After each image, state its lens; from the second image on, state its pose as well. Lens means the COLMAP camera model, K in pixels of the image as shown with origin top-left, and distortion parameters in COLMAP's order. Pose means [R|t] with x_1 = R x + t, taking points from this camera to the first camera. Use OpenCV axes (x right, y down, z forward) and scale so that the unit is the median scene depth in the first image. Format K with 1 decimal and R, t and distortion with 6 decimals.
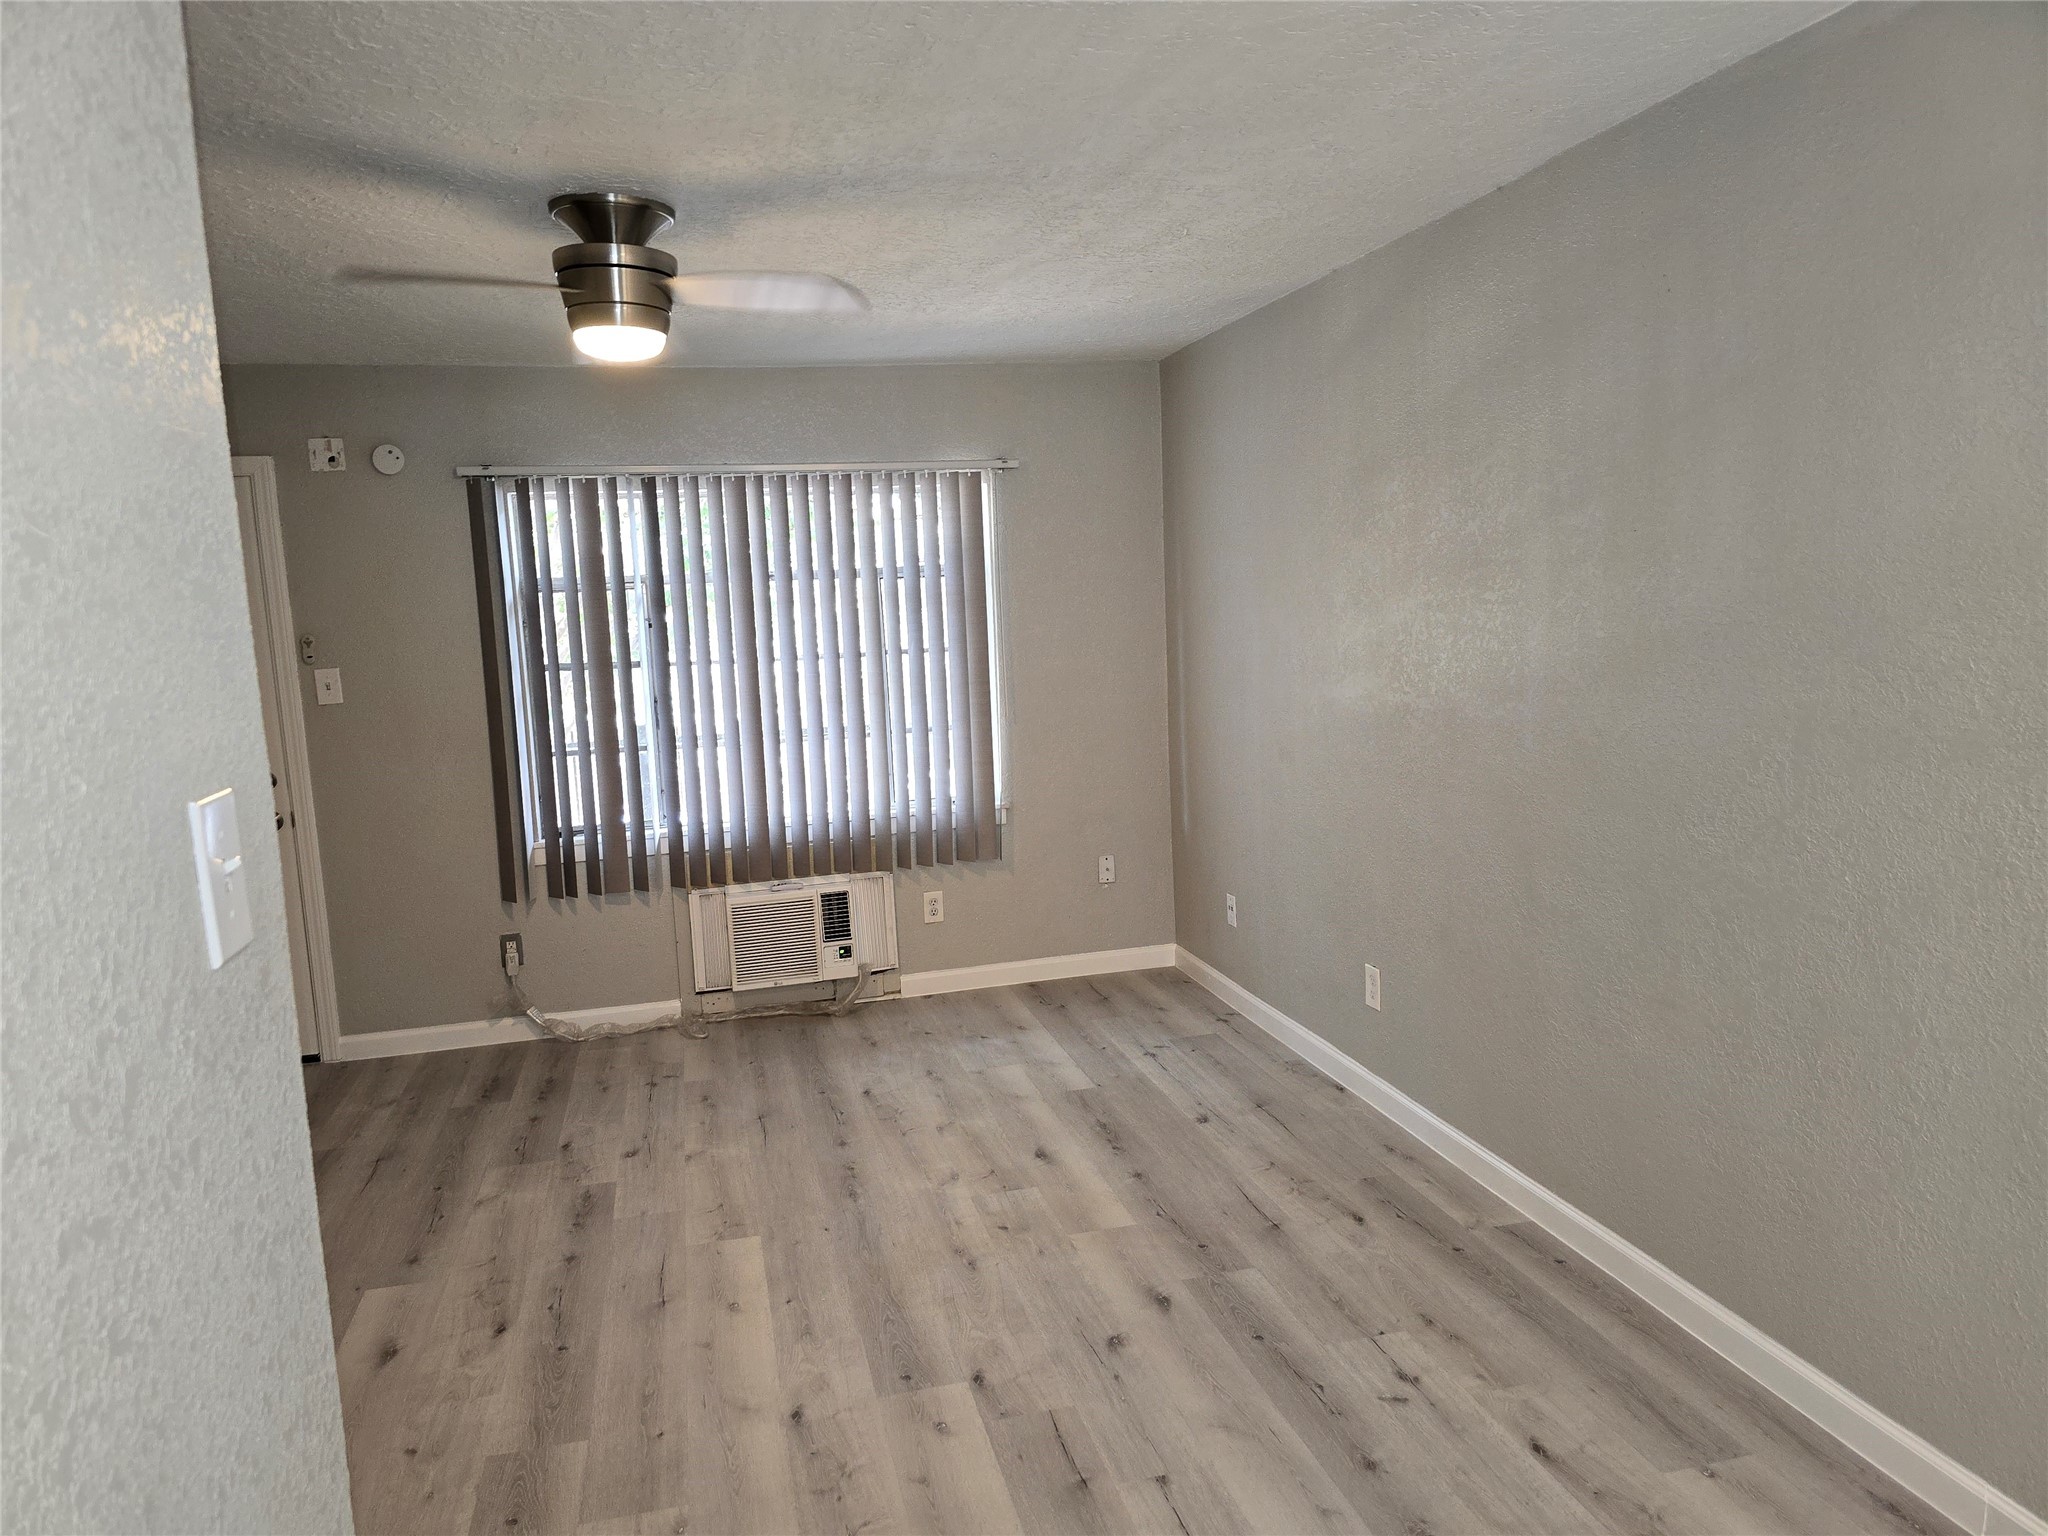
lens RADIAL K [[1374.0, 0, 1003.3], [0, 1374.0, 769.6], [0, 0, 1]] dist [0.064216, -0.063358]
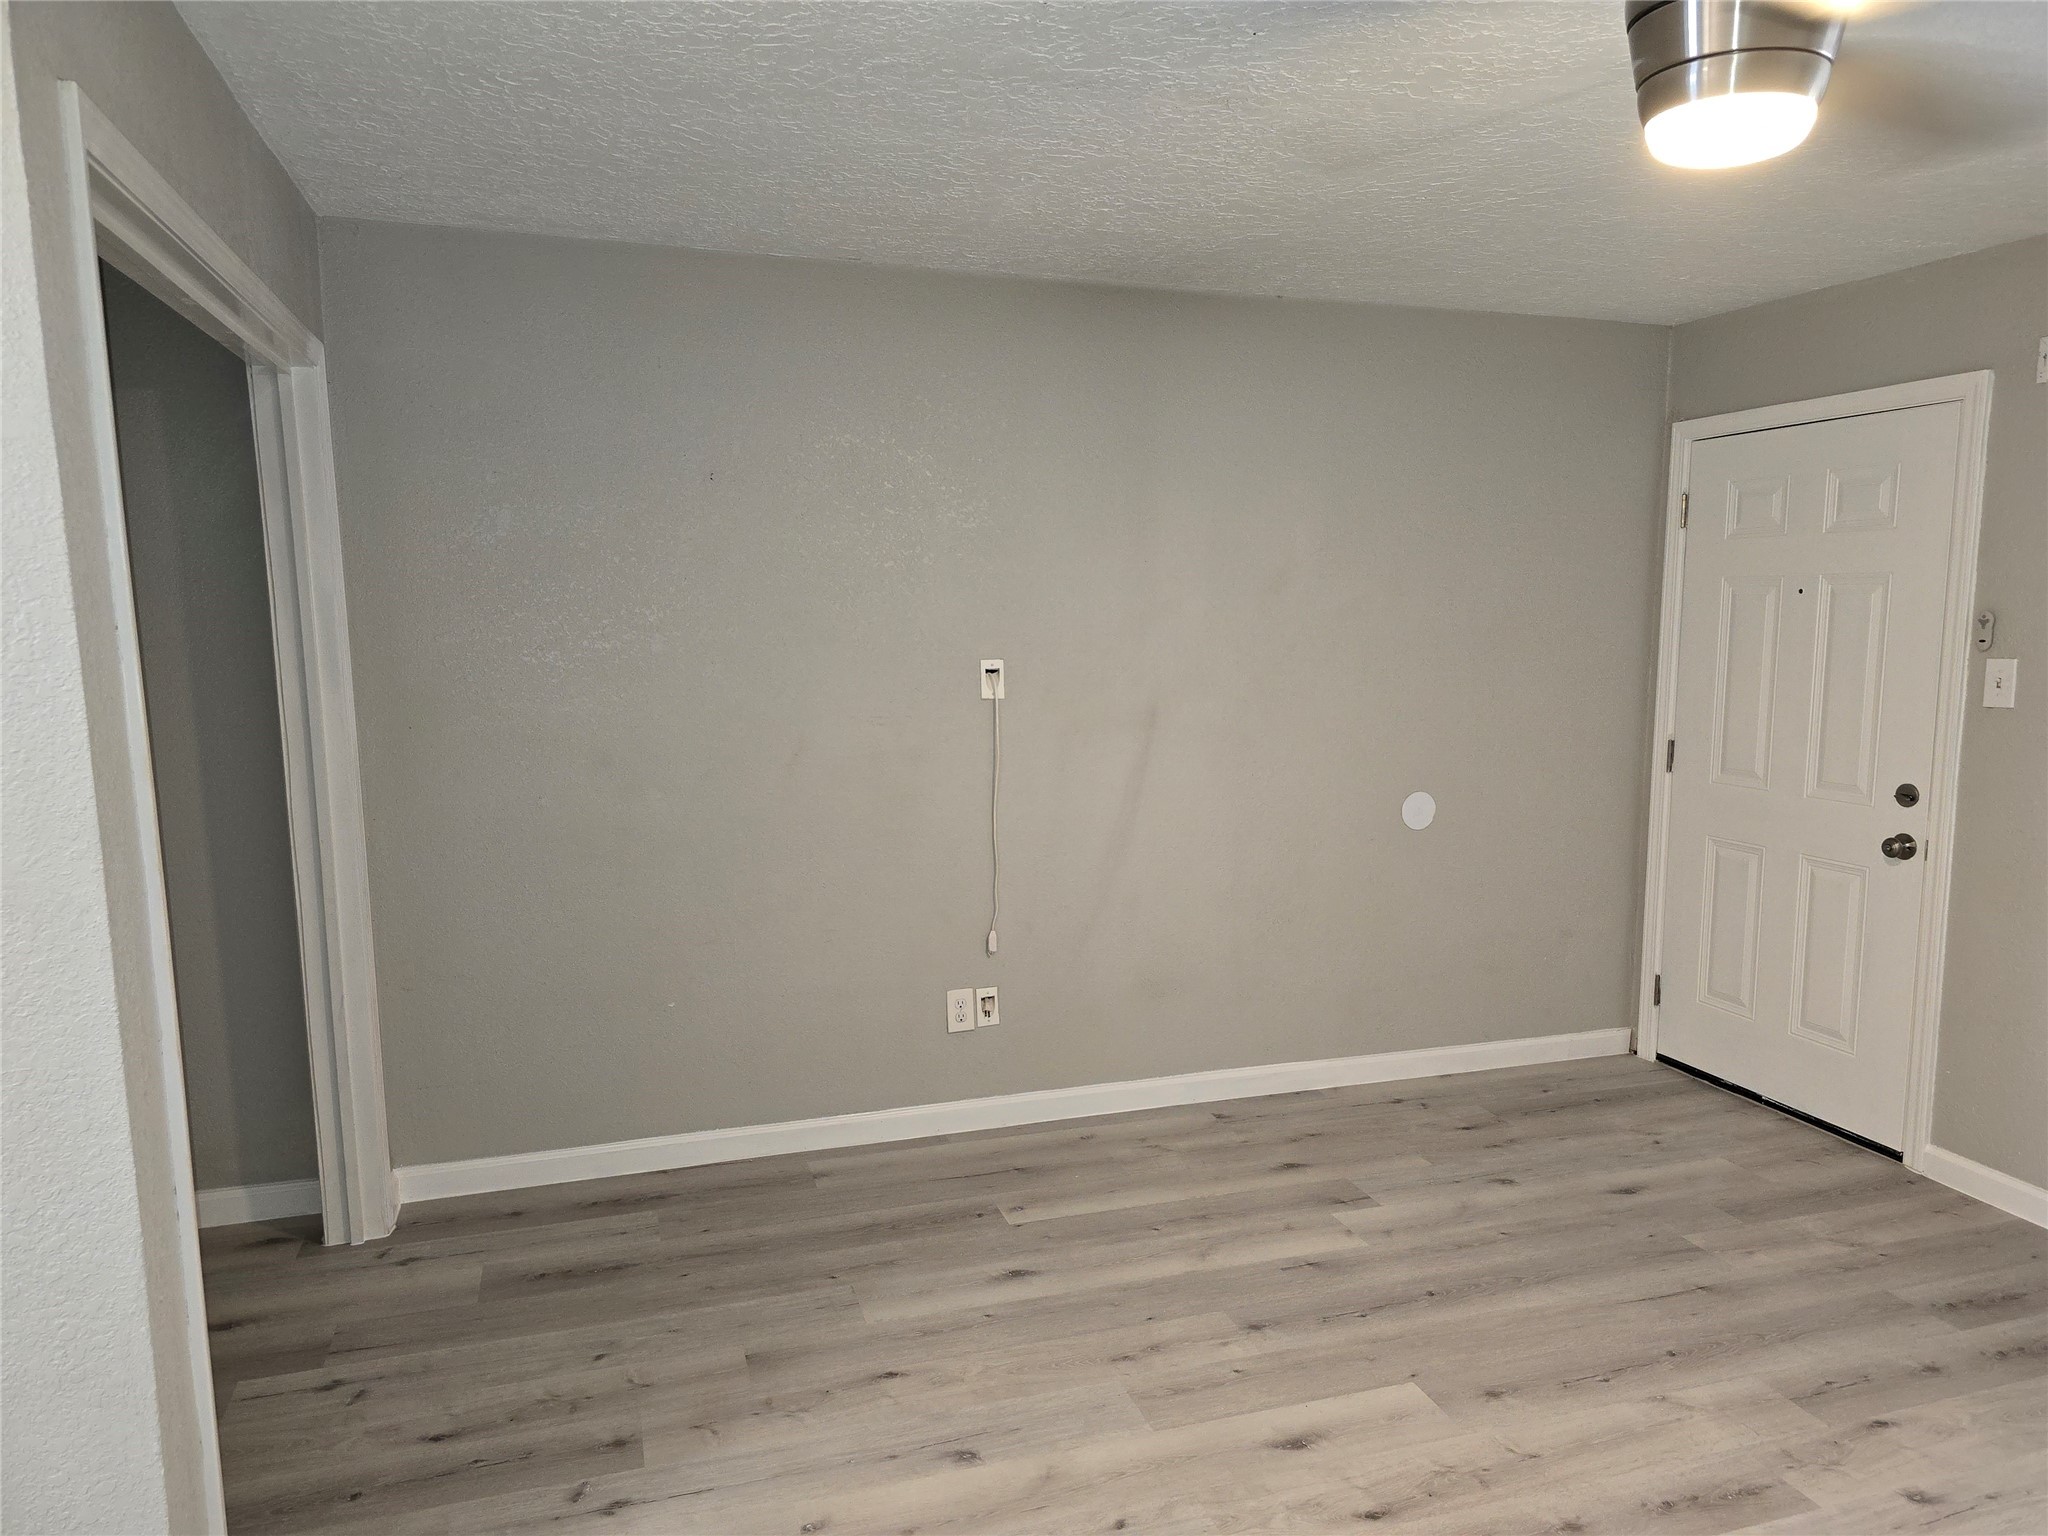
lens RADIAL K [[1374.0, 0, 1034.5], [0, 1374.0, 785.6], [0, 0, 1]] dist [0.064216, -0.063358]
pose [[0.080808, 0.174784, -0.981285, 0.237742], [-0.124300, 0.978586, 0.164068, -0.076443], [0.988949, 0.108716, 0.100804, 0.514344]]
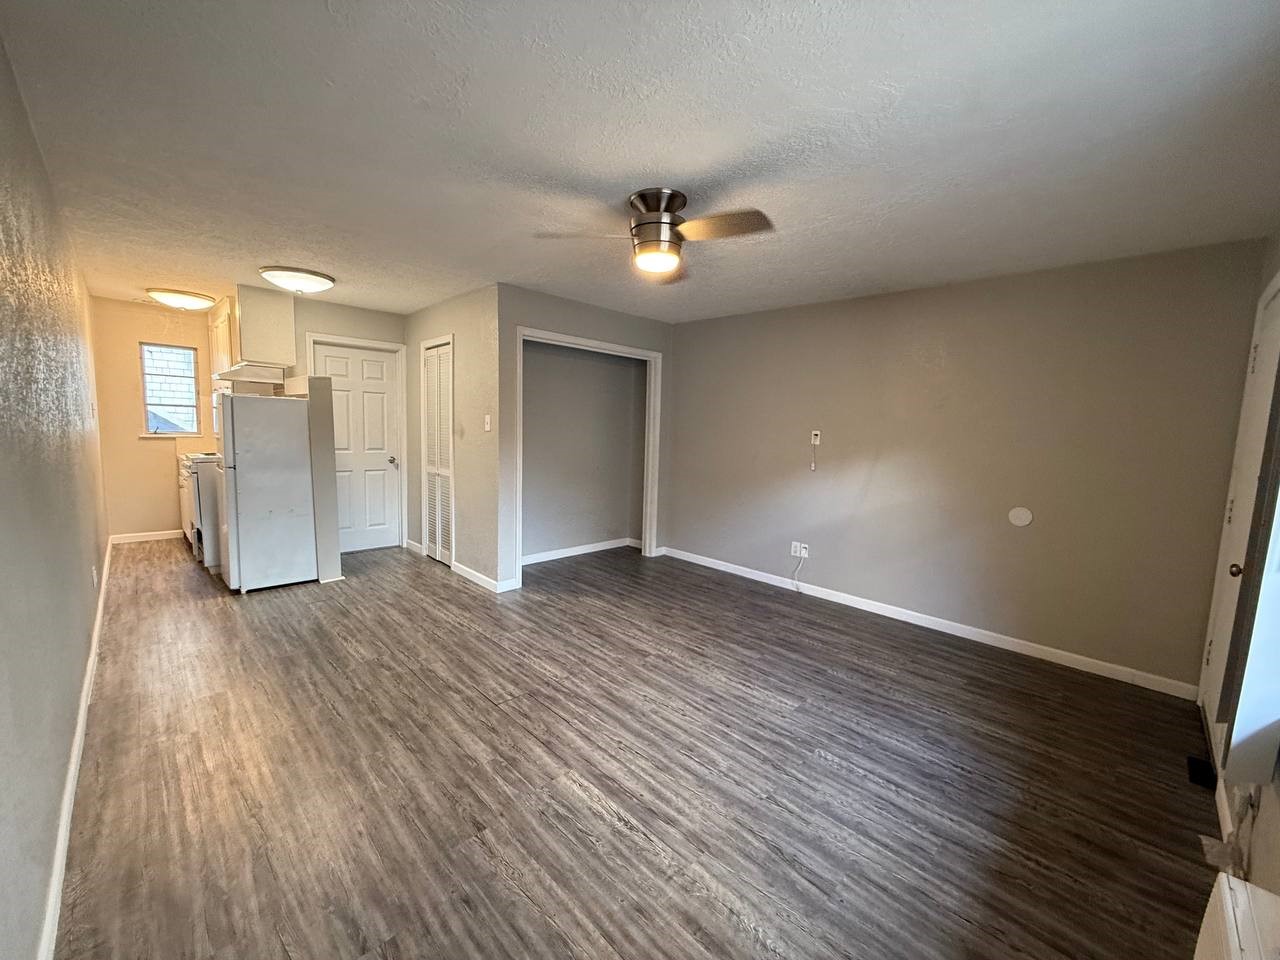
lens RADIAL K [[512.4, 0, 637.0], [0, 512.4, 479.1], [0, 0, 1]] dist [-0.000414, 0.000505]
pose [[-0.856367, 0.068194, -0.511844, 0.128323], [-0.061332, 0.970791, 0.231955, -0.125798], [0.512712, 0.230031, -0.827171, 1.274115]]
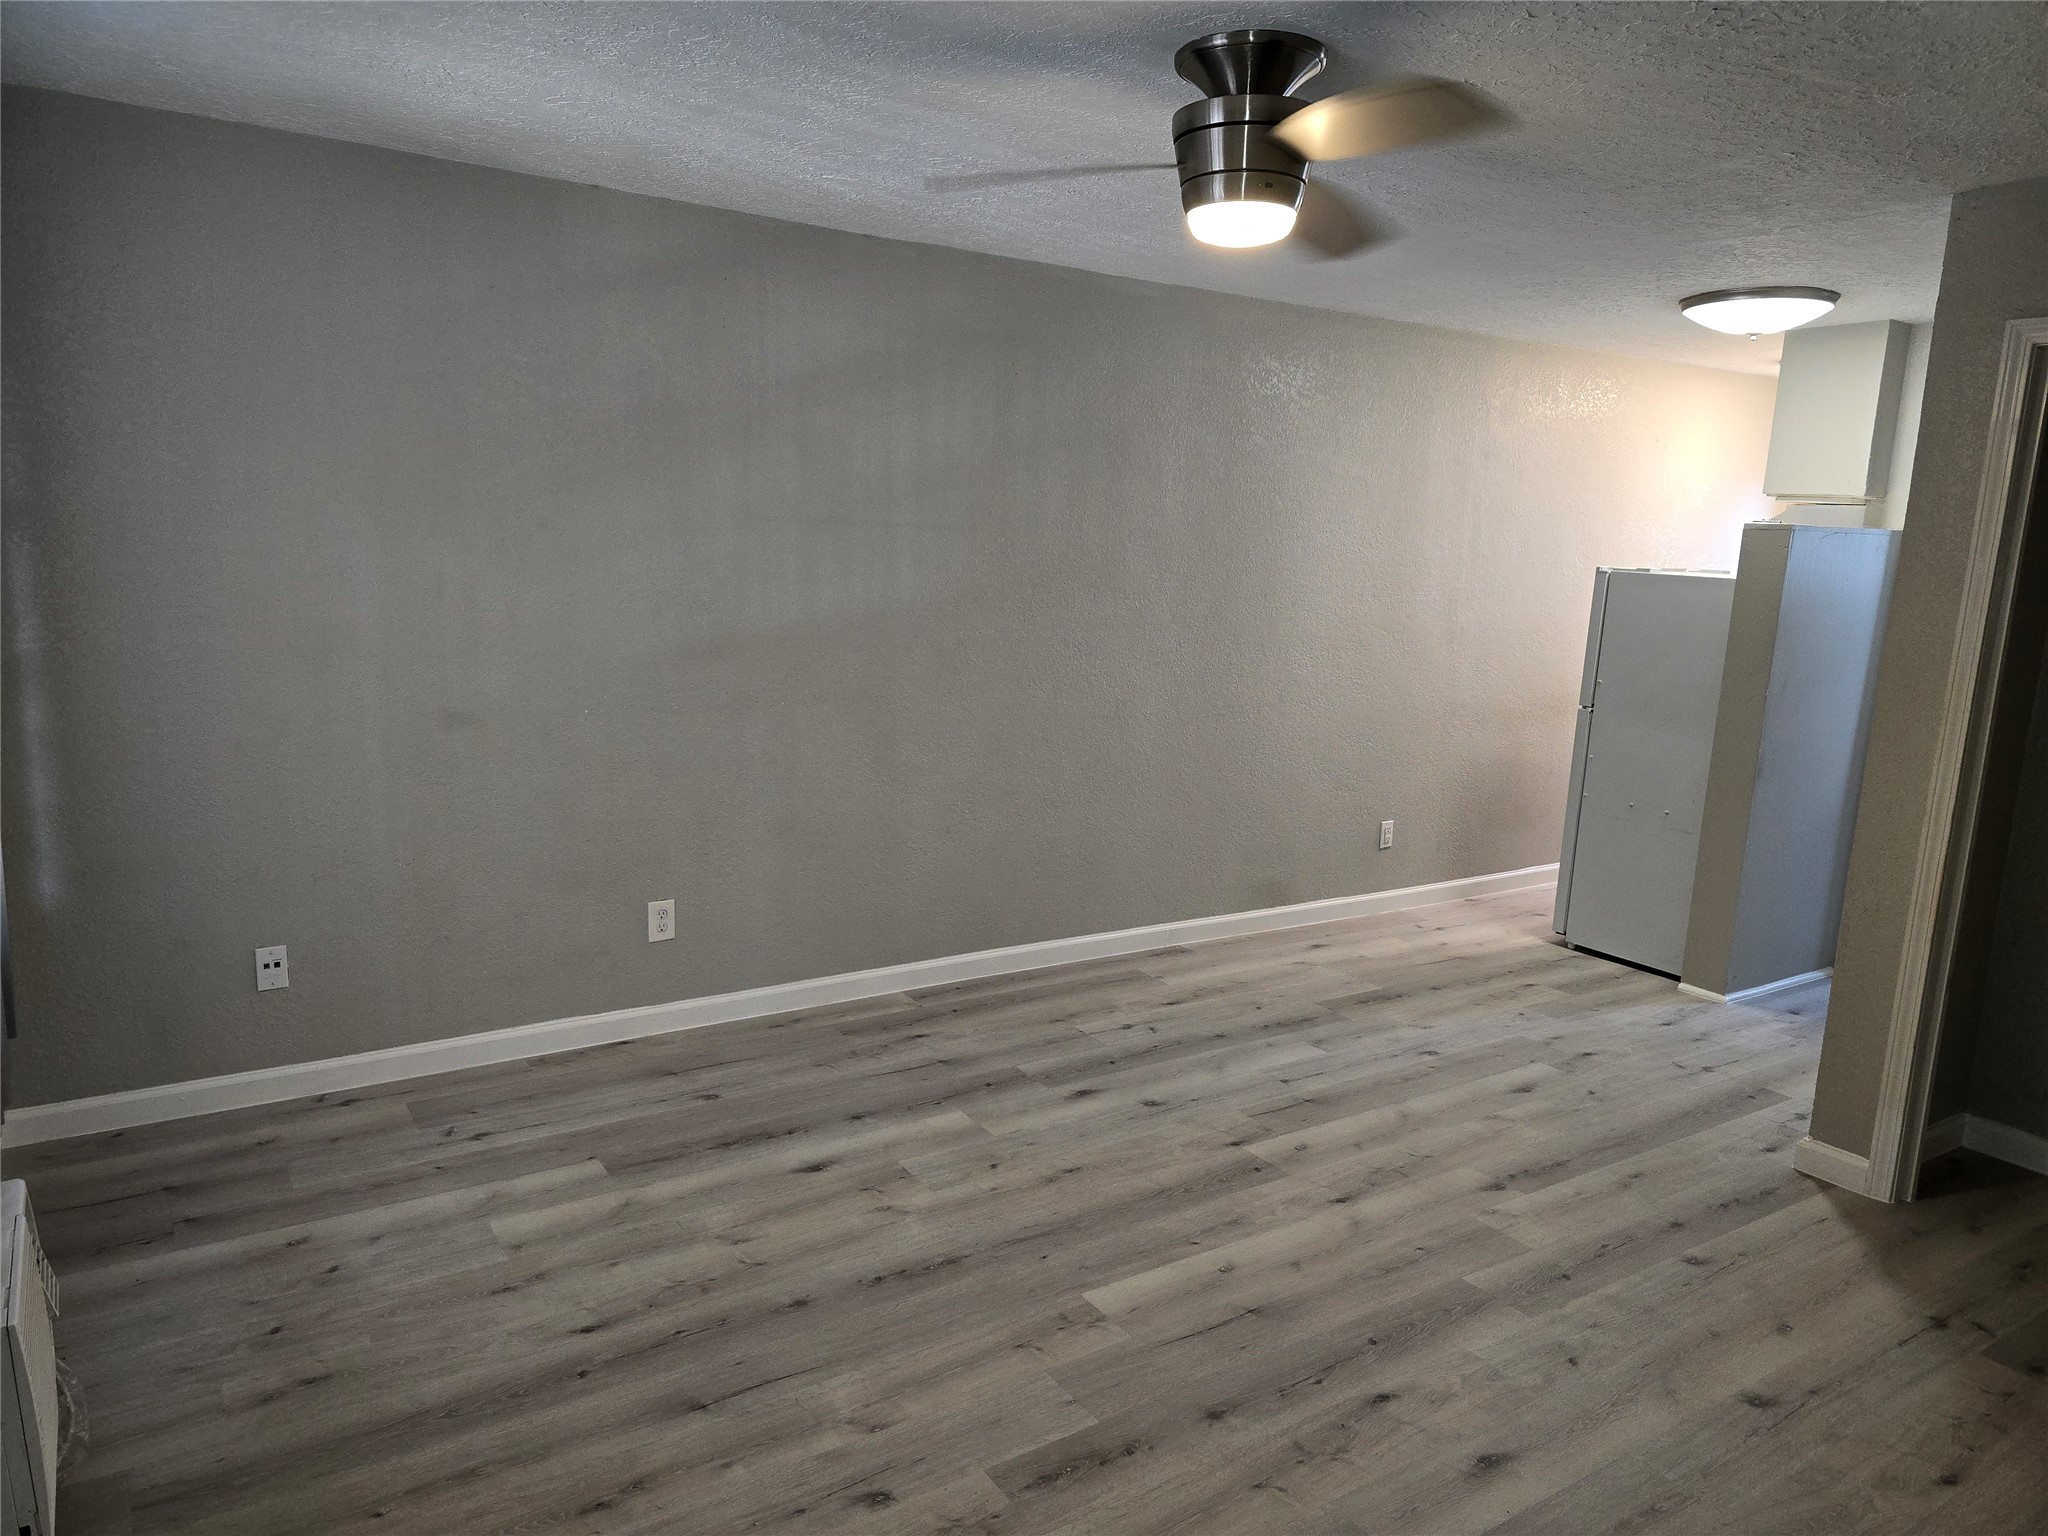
lens RADIAL K [[1374.0, 0, 1027.5], [0, 1374.0, 775.2], [0, 0, 1]] dist [0.064216, -0.063358]
pose [[-0.344381, -0.141650, 0.928082, -0.768052], [0.089800, 0.979050, 0.182751, -0.112799], [-0.934525, 0.146278, -0.324446, 1.065924]]
